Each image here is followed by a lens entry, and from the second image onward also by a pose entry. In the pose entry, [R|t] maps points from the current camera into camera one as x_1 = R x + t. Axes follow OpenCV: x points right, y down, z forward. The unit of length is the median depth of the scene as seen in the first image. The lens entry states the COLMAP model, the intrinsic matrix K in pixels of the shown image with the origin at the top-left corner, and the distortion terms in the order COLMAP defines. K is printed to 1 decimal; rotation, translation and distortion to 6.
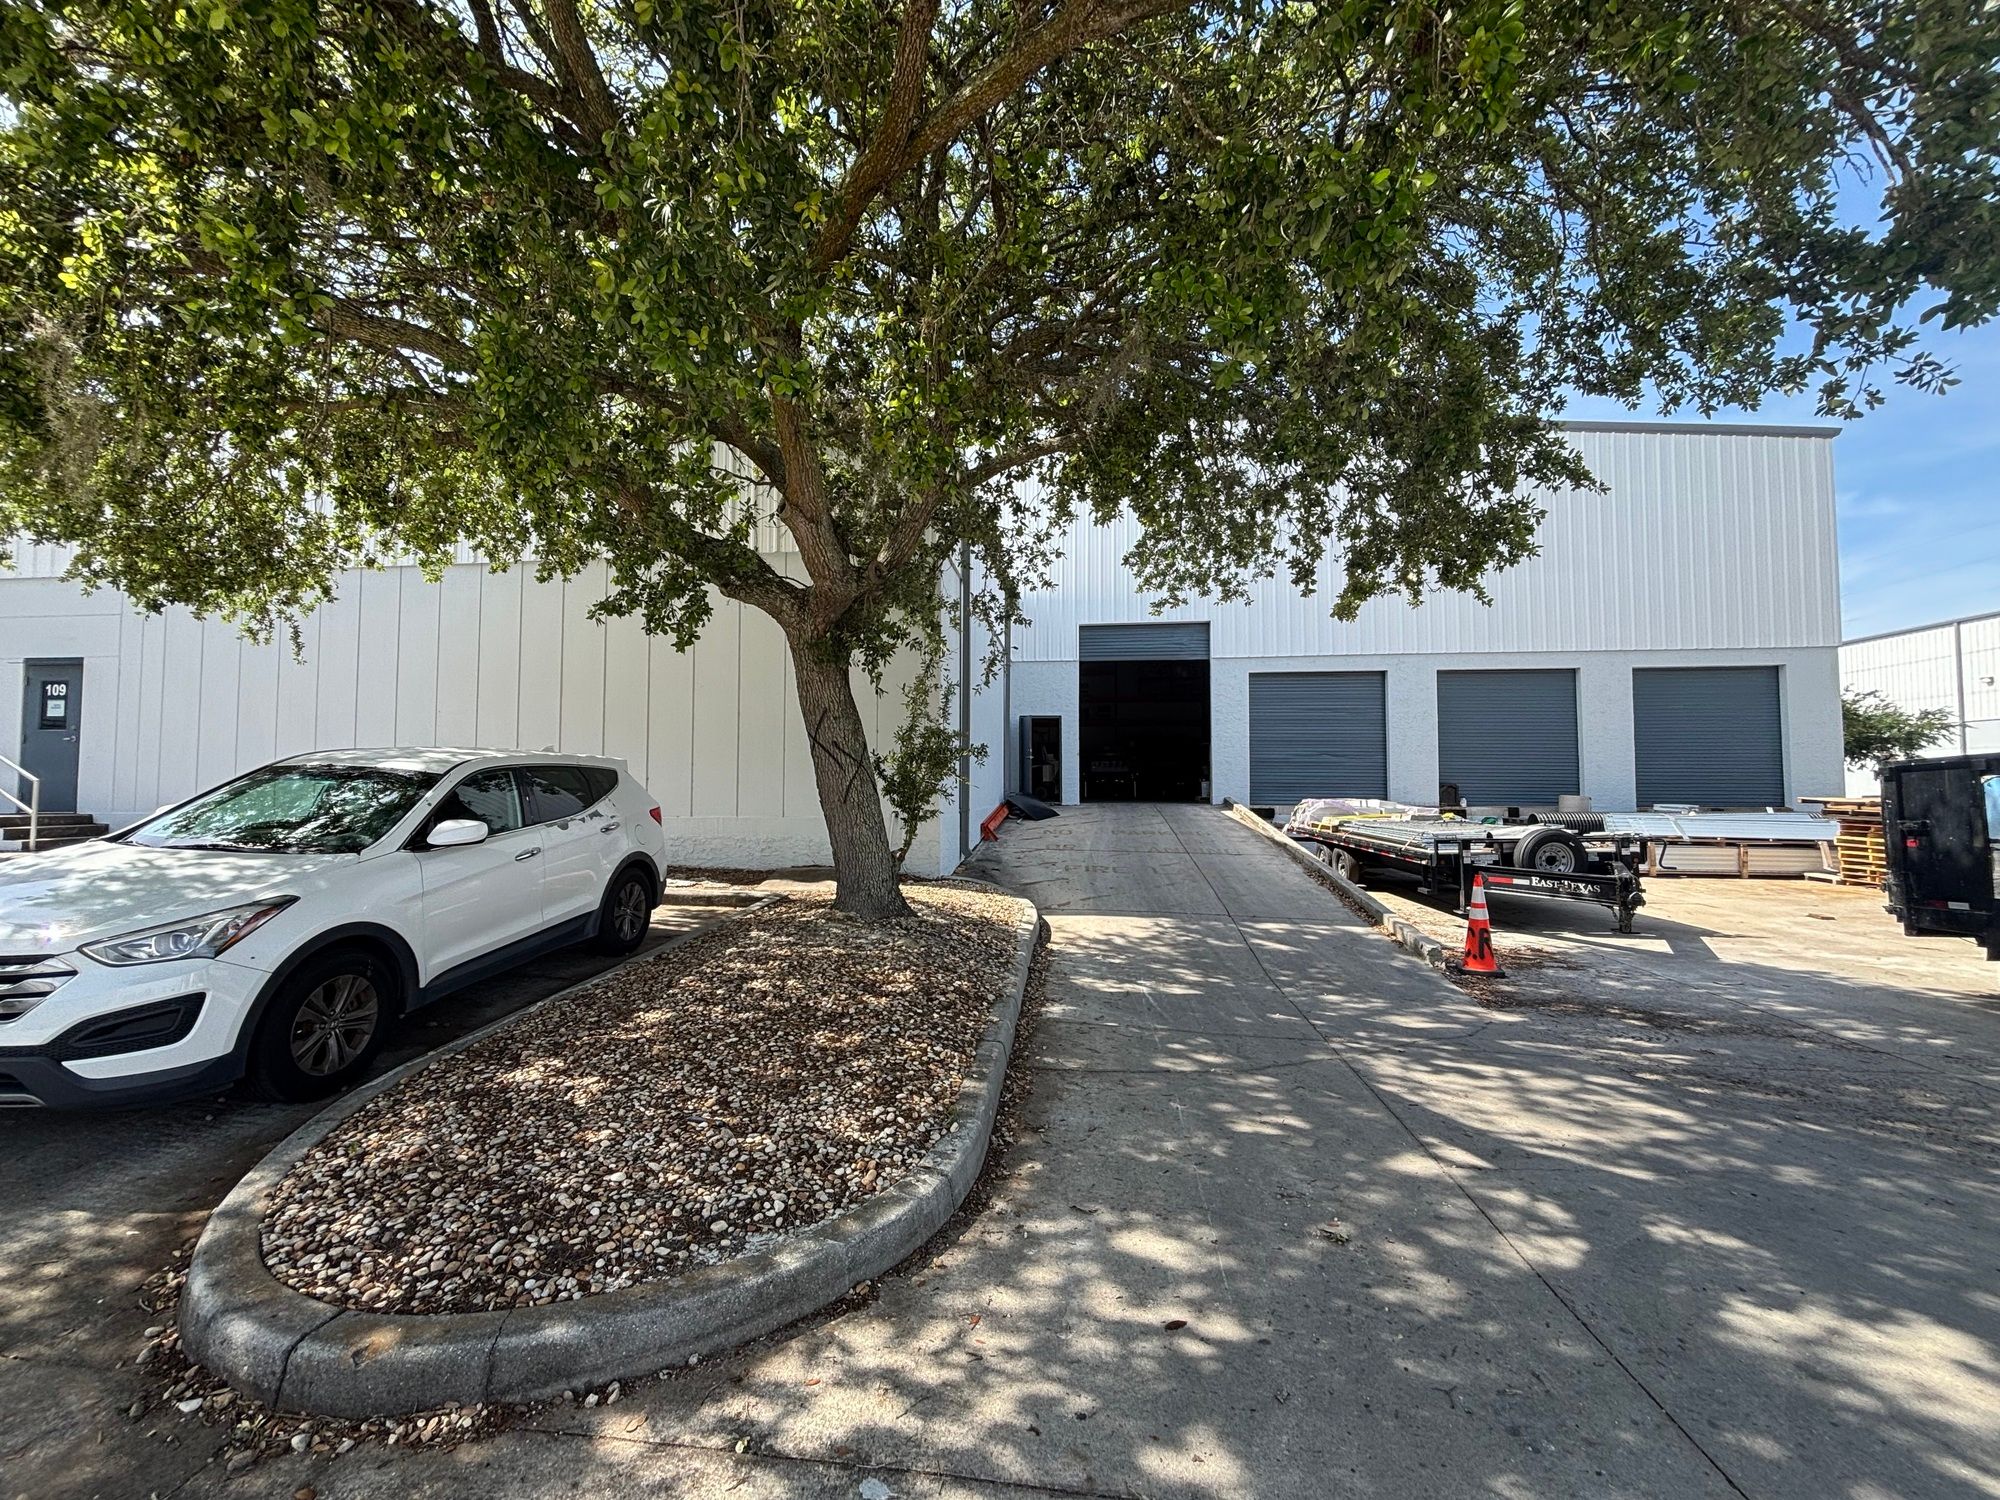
lens RADIAL K [[798.5, 0, 1000.0], [0, 798.5, 750.0], [0, 0, 1]] dist [0.008693, -0.000001]
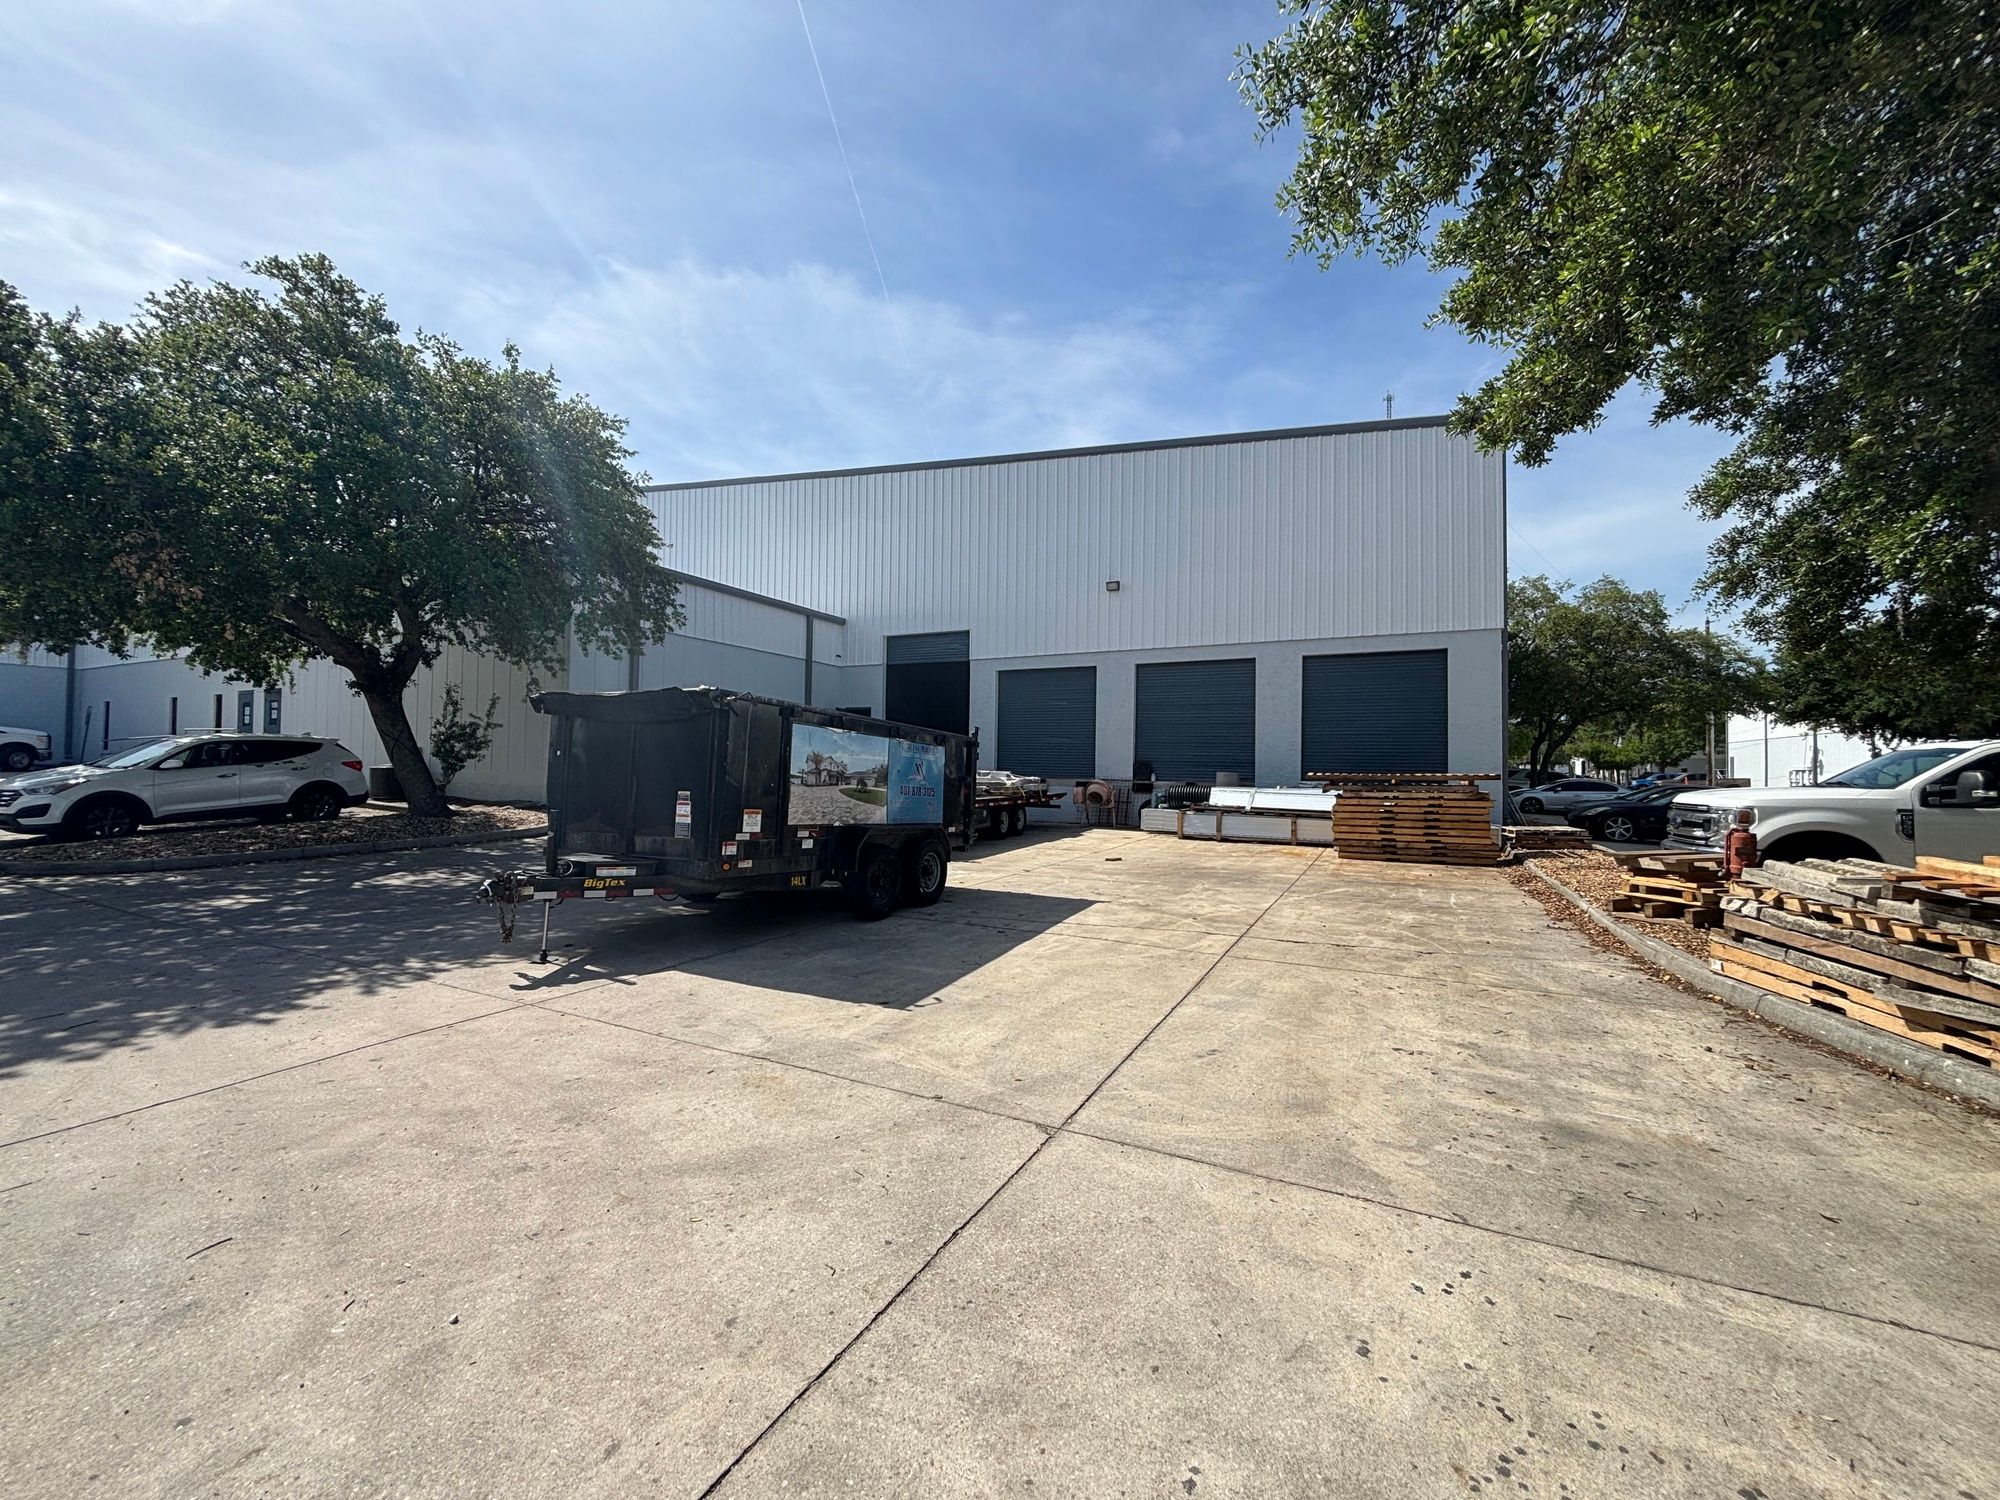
lens RADIAL K [[800.8, 0, 993.4], [0, 800.8, 748.5], [0, 0, 1]] dist [-0.000742, -0.000036]
pose [[0.936974, 0.000553, -0.349399, 0.806198], [0.005897, 0.999831, 0.017394, 0.002009], [0.349350, -0.018358, 0.936813, -0.168895]]
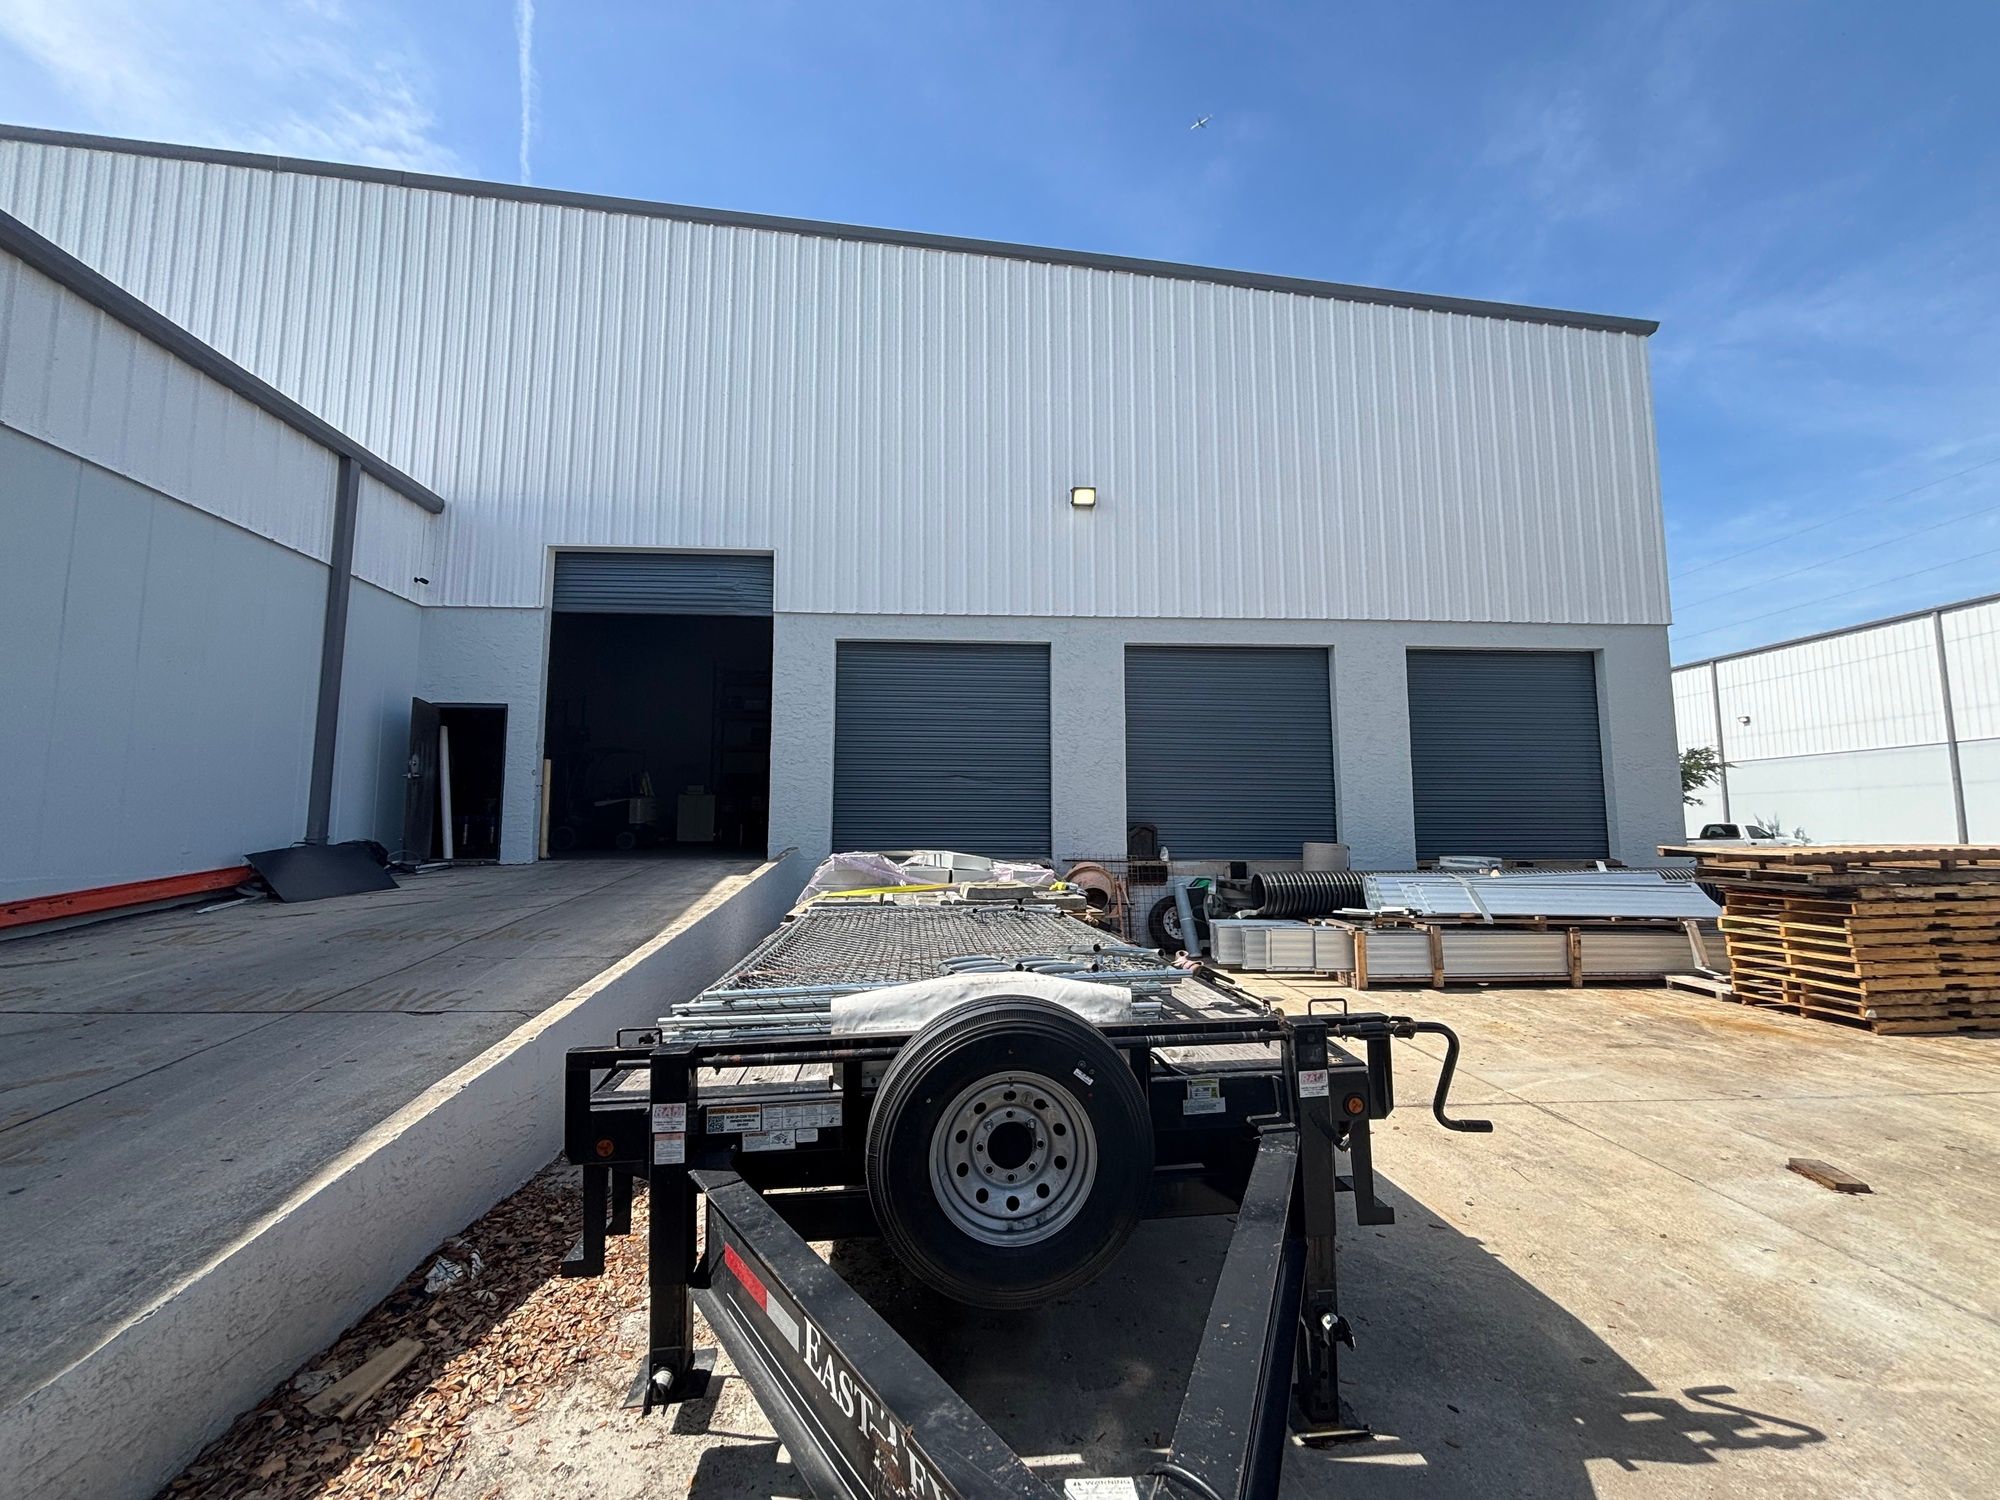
lens RADIAL K [[800.8, 0, 993.4], [0, 800.8, 748.5], [0, 0, 1]] dist [-0.000742, -0.000036]
pose [[0.985751, 0.017275, 0.167323, 0.359906], [-0.007698, 0.998303, -0.057718, 0.021694], [-0.168036, 0.055607, 0.984211, 0.432156]]
